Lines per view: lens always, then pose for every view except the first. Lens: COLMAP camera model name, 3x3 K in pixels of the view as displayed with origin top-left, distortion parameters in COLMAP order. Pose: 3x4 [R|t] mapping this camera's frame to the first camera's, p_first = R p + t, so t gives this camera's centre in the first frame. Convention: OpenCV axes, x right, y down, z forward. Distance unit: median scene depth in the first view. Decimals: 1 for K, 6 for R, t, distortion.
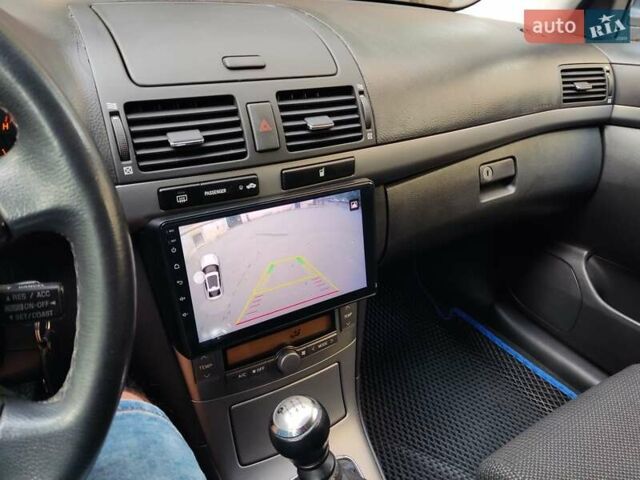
lens RADIAL K [[464.8, 0, 320.0], [0, 464.8, 240.0], [0, 0, 1]] dist [0.092111, -0.136745]
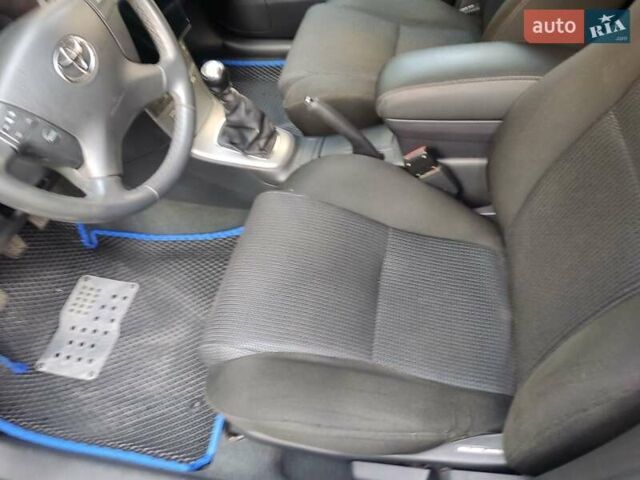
lens RADIAL K [[480.4, 0, 319.3], [0, 480.4, 231.5], [0, 0, 1]] dist [0.046022, -0.009317]
pose [[0.665326, -0.642507, 0.380165, -0.434805], [0.478107, 0.757804, 0.444011, 0.067288], [-0.573371, -0.113652, 0.811374, -0.508987]]
